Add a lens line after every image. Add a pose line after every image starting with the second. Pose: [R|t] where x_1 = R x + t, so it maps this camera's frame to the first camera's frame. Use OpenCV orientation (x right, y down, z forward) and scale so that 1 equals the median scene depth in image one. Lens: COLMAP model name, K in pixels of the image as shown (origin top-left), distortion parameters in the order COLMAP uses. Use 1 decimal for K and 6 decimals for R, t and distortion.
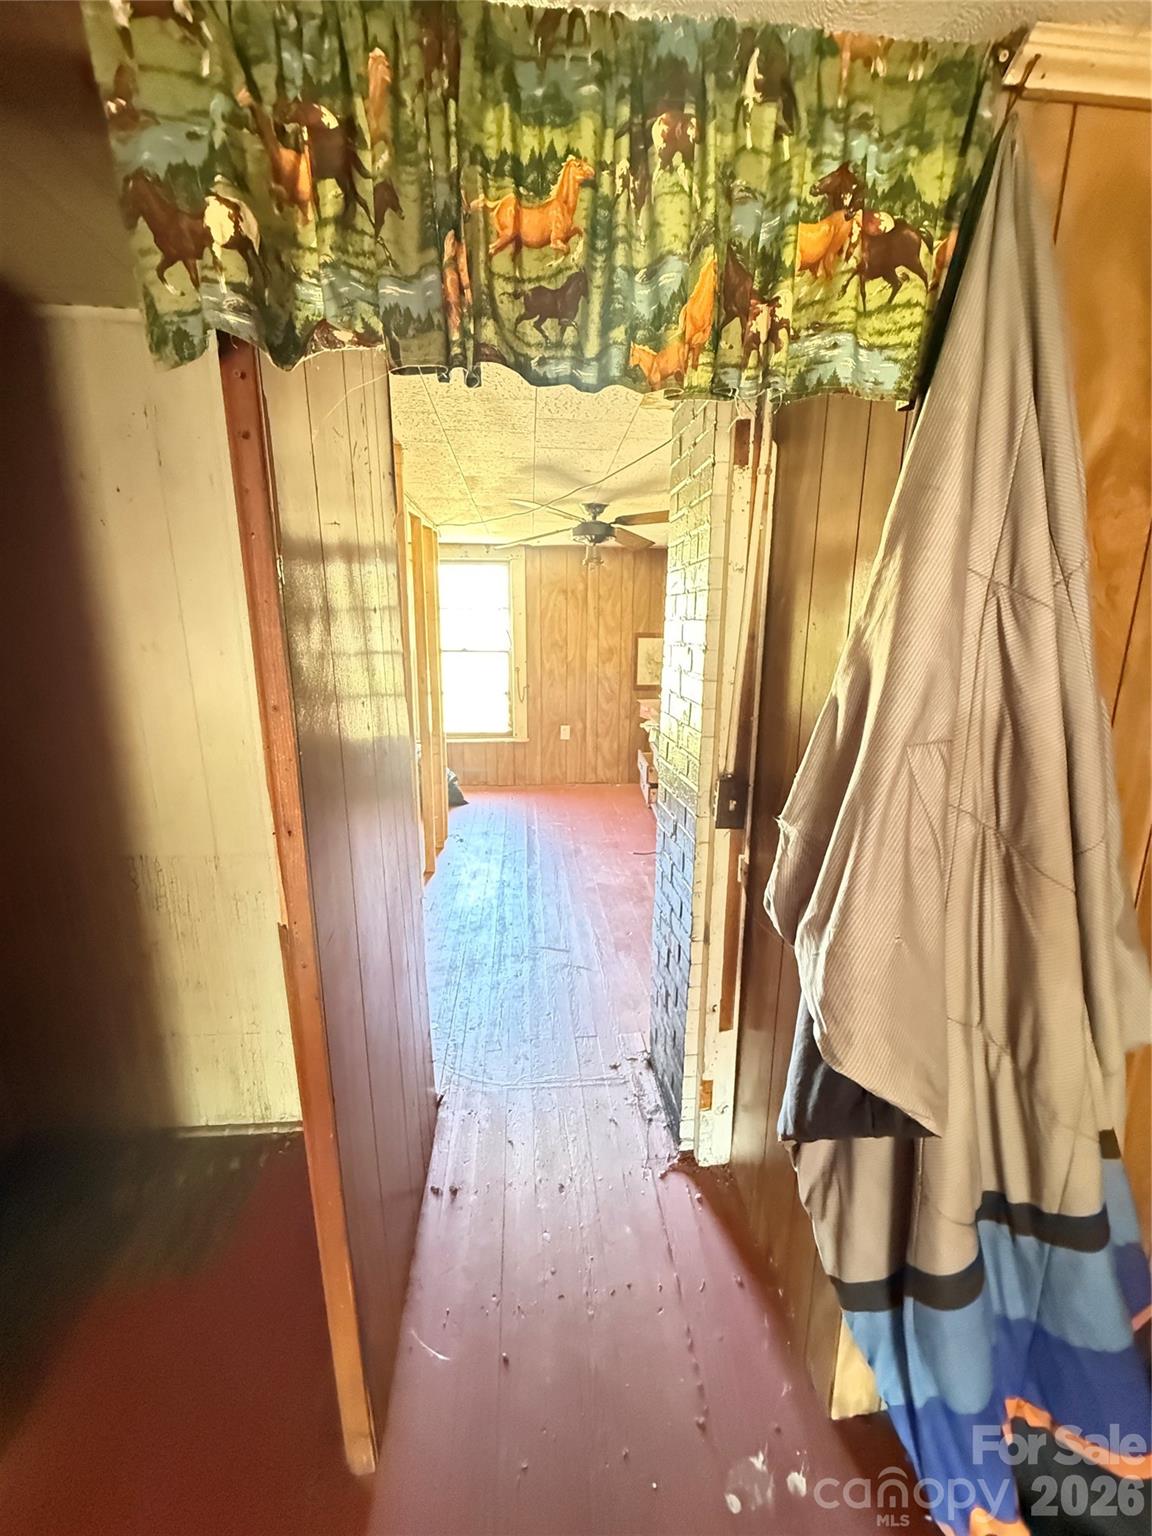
lens RADIAL K [[610.5, 0, 576.0], [0, 610.5, 768.0], [0, 0, 1]] dist [-0.000480, -0.000030]
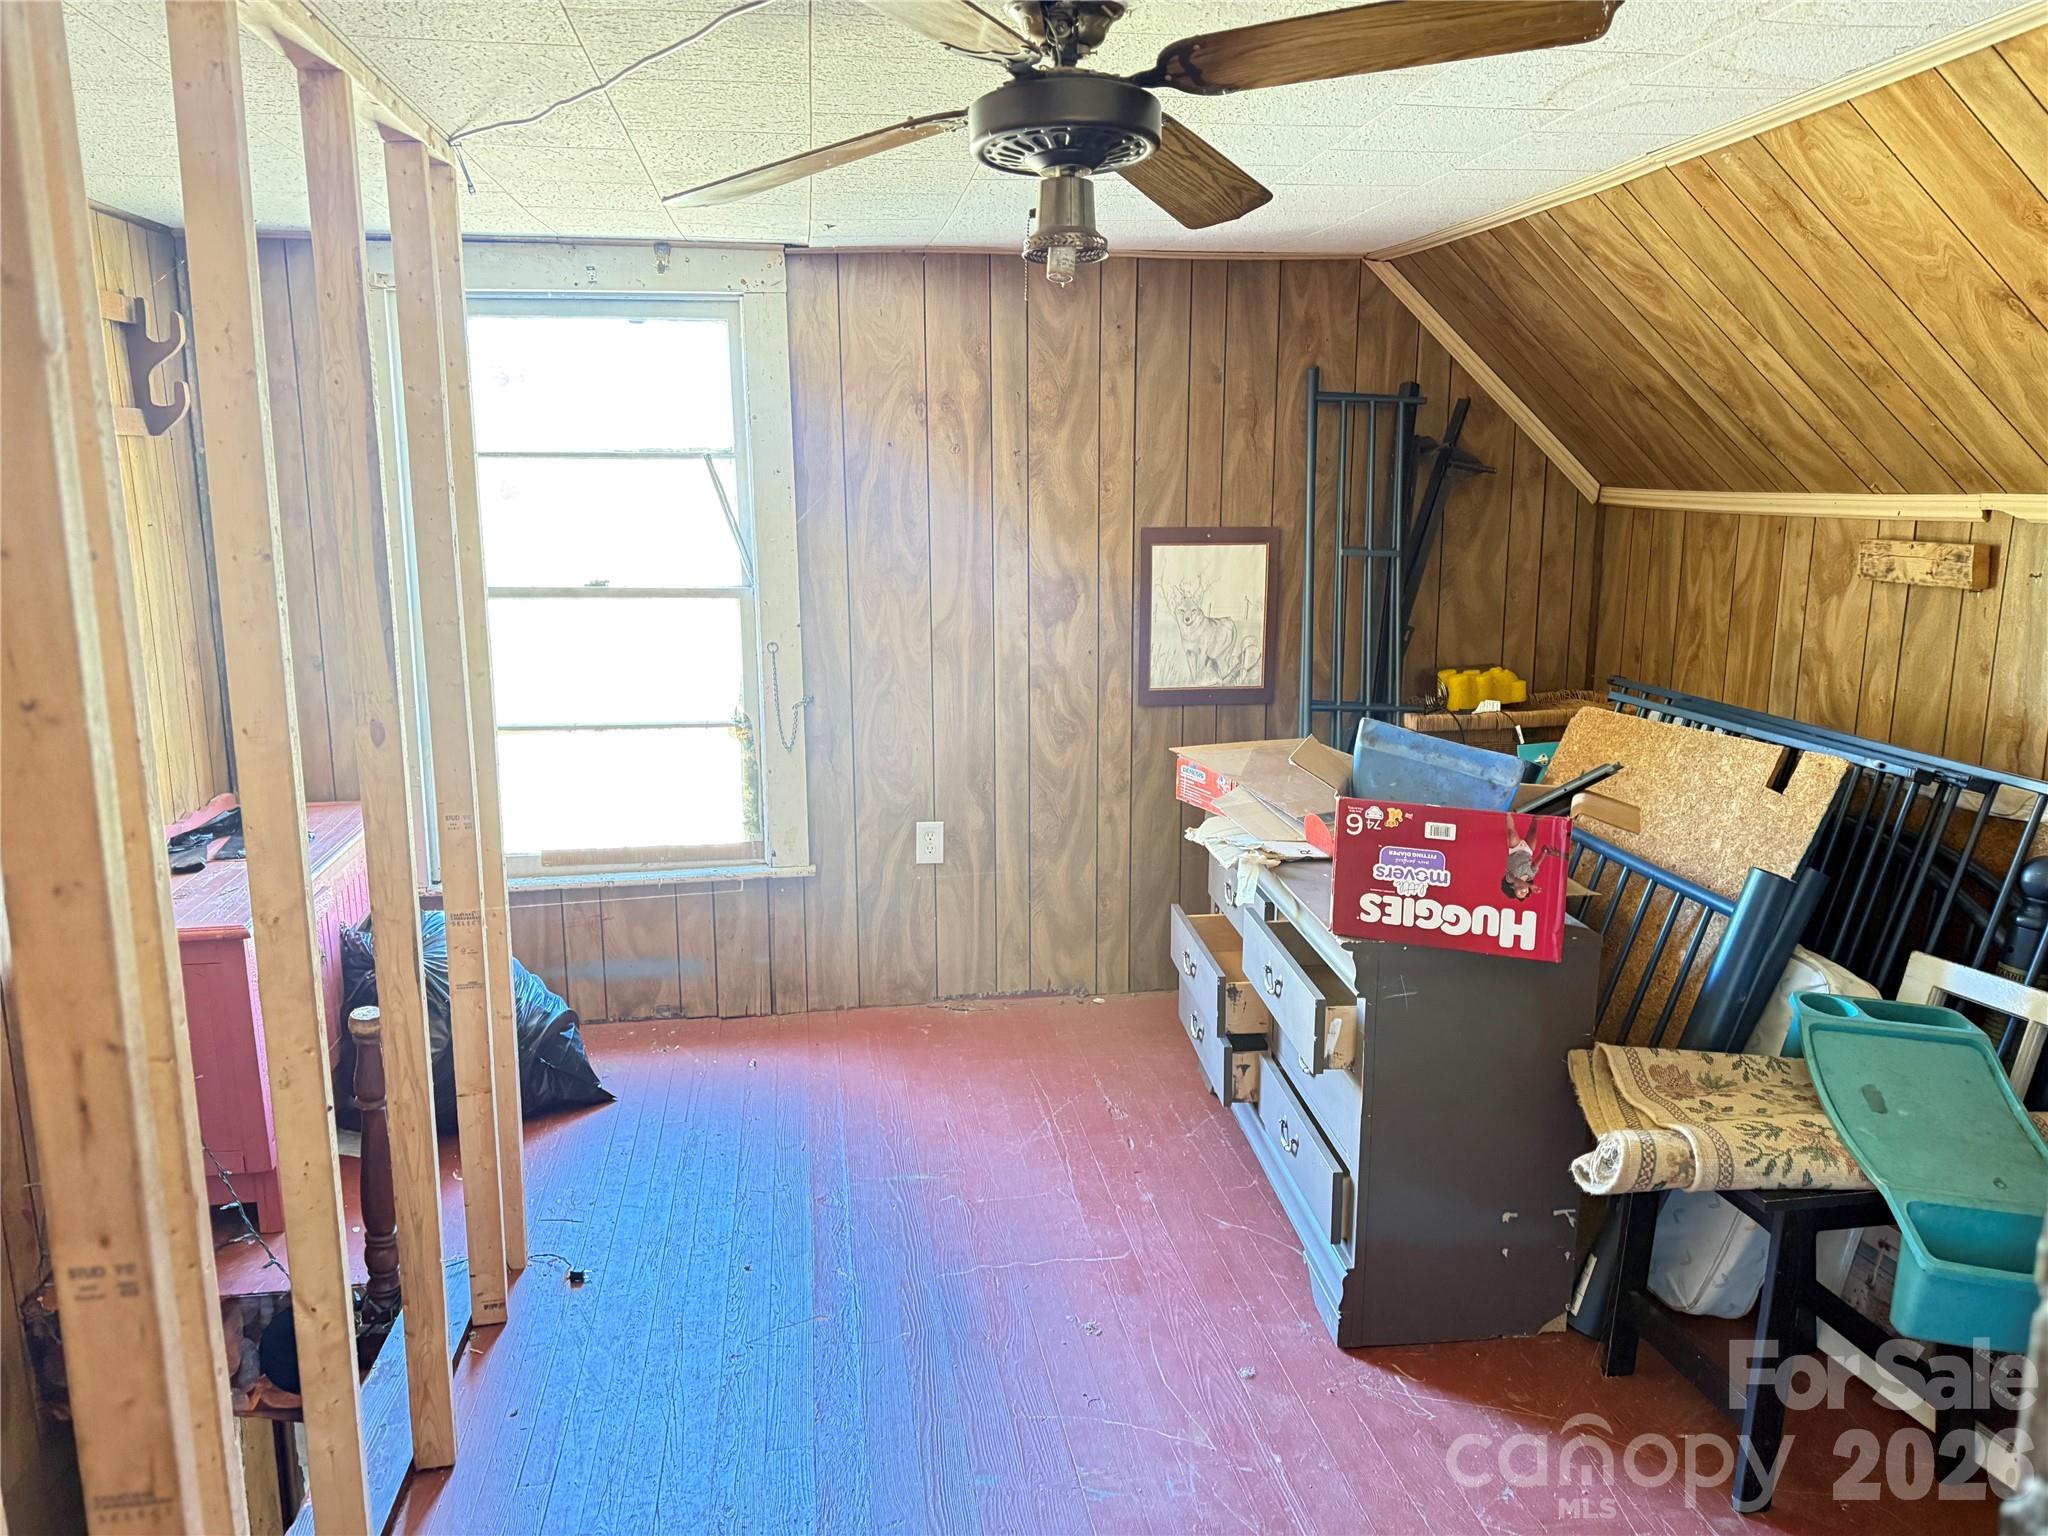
lens RADIAL K [[1441.8, 0, 1028.3], [0, 1441.8, 791.3], [0, 0, 1]] dist [0.066456, -0.094423]
pose [[0.997451, -0.023679, 0.067316, -0.017285], [0.026030, 0.999073, -0.034277, -0.059163], [-0.066442, 0.035942, 0.997143, 0.252814]]
